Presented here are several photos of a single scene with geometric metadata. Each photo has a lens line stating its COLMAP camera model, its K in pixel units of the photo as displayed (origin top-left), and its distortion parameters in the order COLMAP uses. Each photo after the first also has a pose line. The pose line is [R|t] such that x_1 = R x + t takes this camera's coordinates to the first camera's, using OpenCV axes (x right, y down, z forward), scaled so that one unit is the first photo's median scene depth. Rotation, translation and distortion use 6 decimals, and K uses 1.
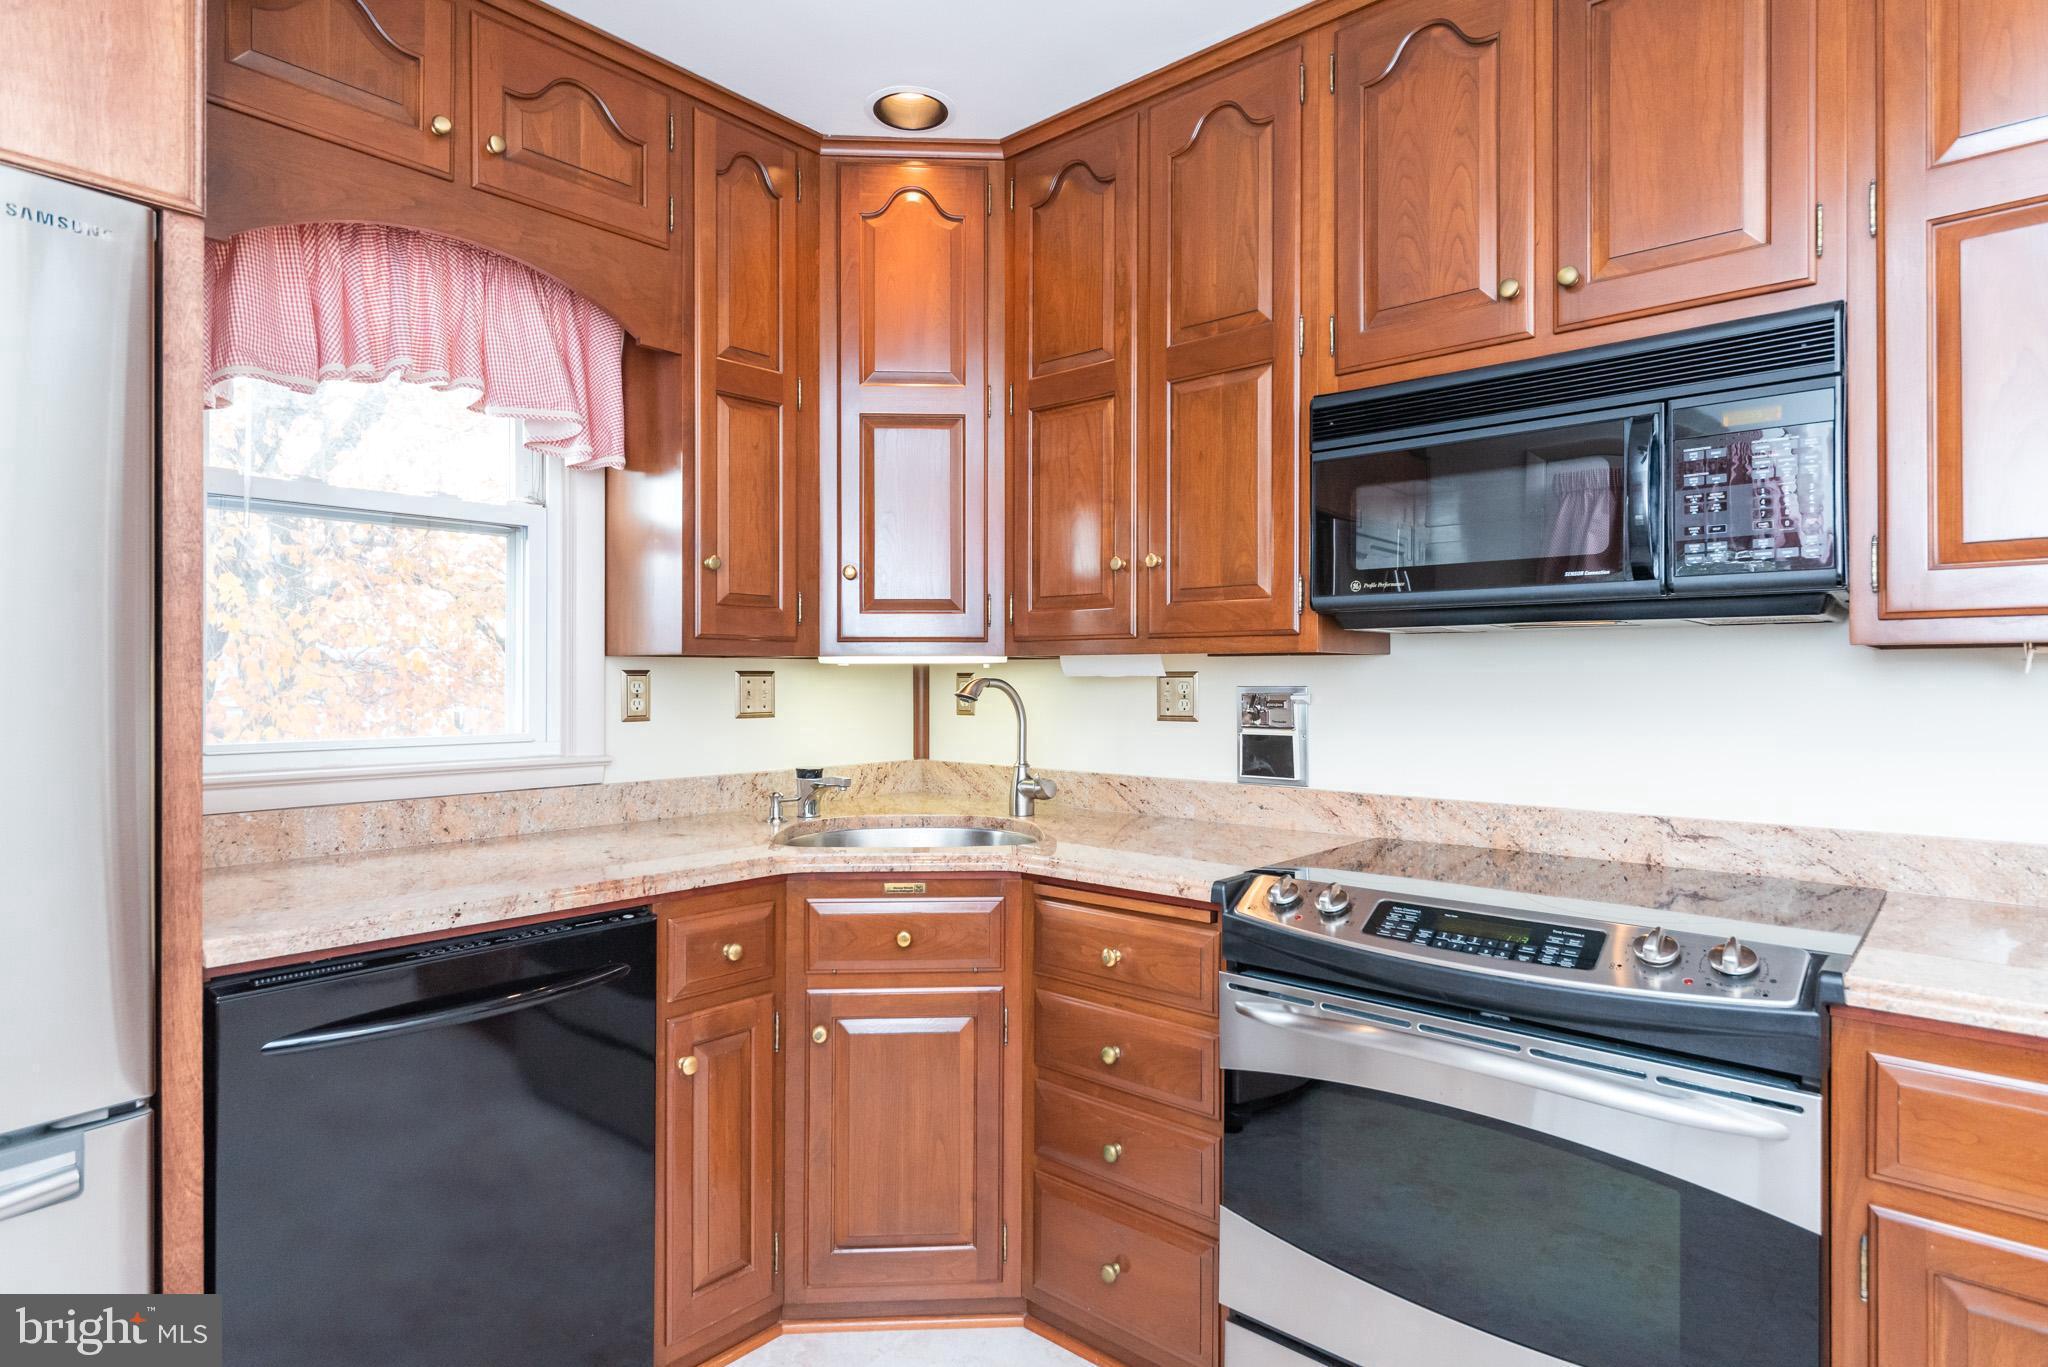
lens RADIAL K [[1104.8, 0, 1022.1], [0, 1104.8, 678.4], [0, 0, 1]] dist [0.000043, -0.000626]
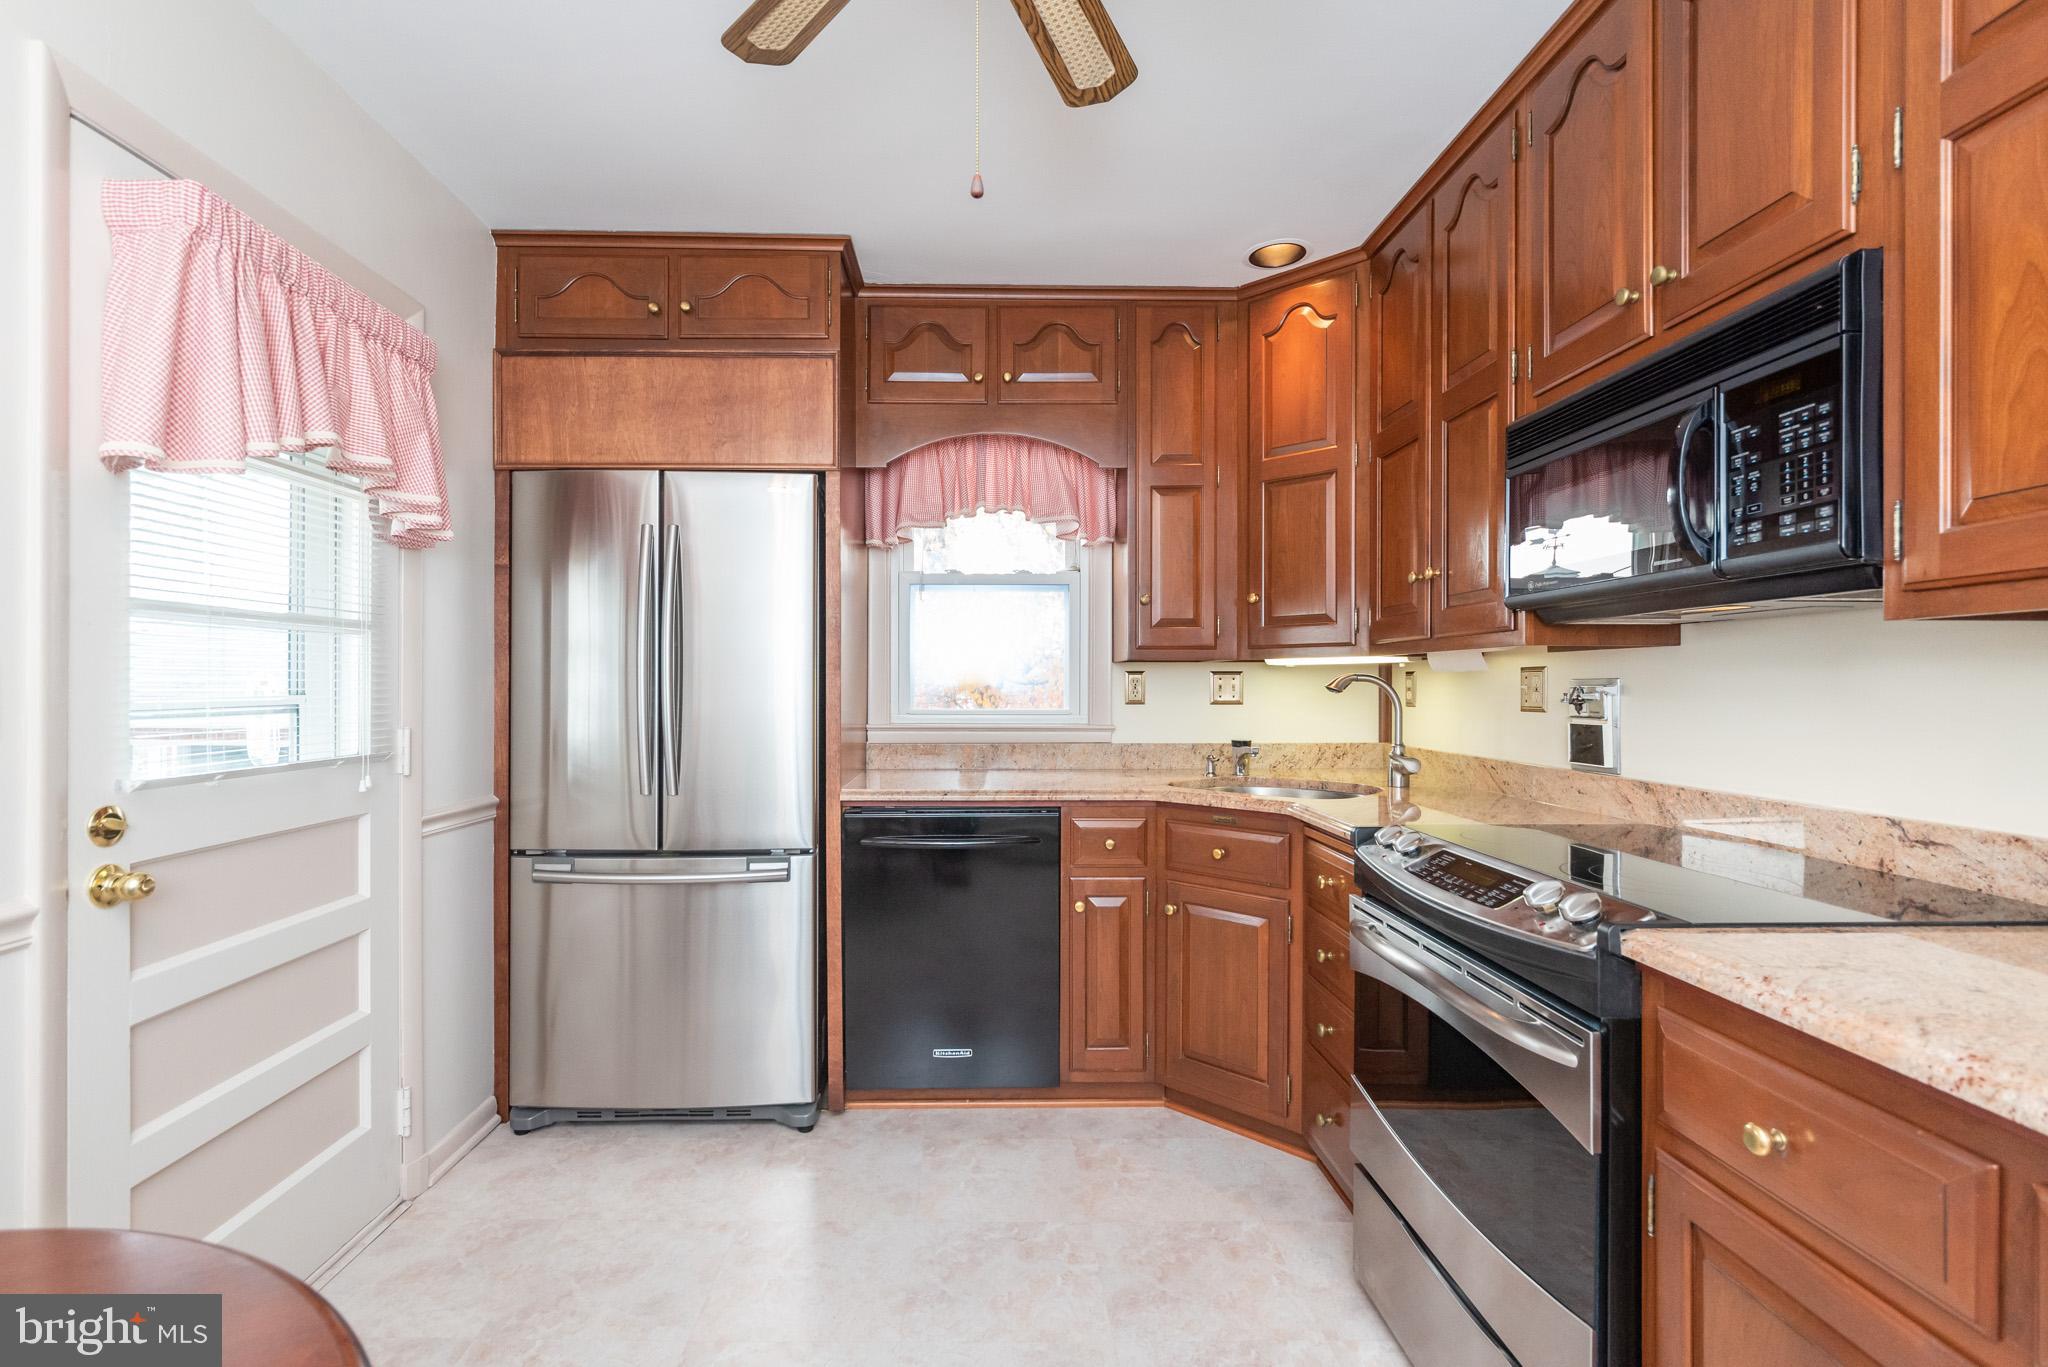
lens RADIAL K [[960.4, 0, 987.4], [0, 960.4, 692.0], [0, 0, 1]] dist [-0.000273, -0.000020]
pose [[0.668003, 0.003995, -0.744148, 0.628132], [-0.000698, 0.999989, 0.004742, 0.018698], [0.744158, -0.002648, 0.667998, -0.061161]]
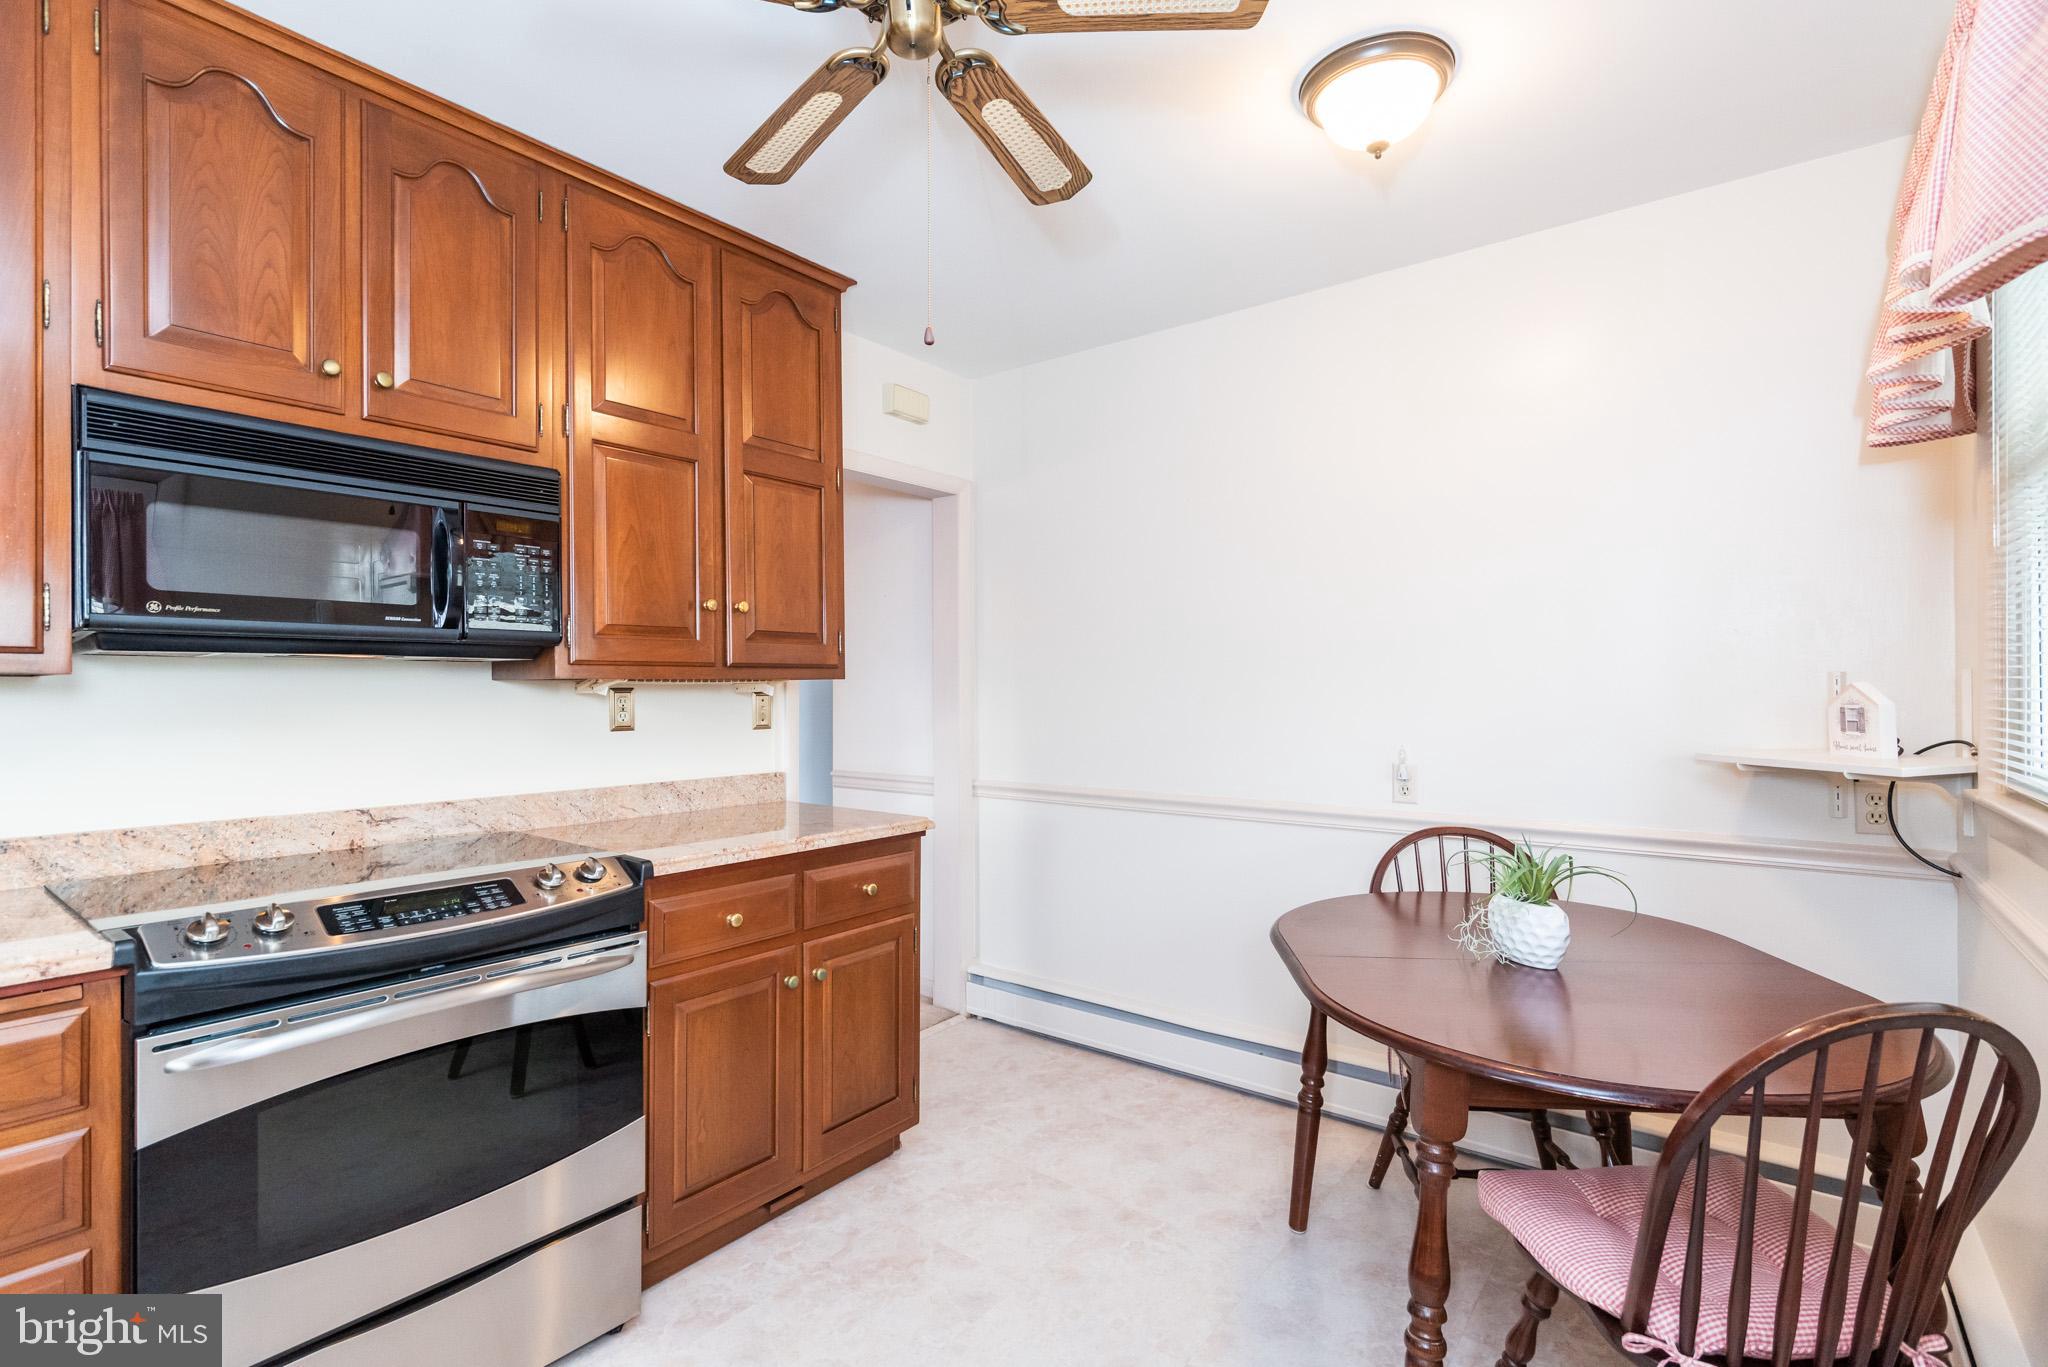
lens RADIAL K [[960.4, 0, 1018.8], [0, 960.4, 681.2], [0, 0, 1]] dist [-0.000273, -0.000020]
pose [[-0.065903, 0.013716, 0.997732, -0.547189], [0.014237, 0.999817, -0.012805, 0.002465], [-0.997724, 0.013361, -0.066086, 0.295921]]
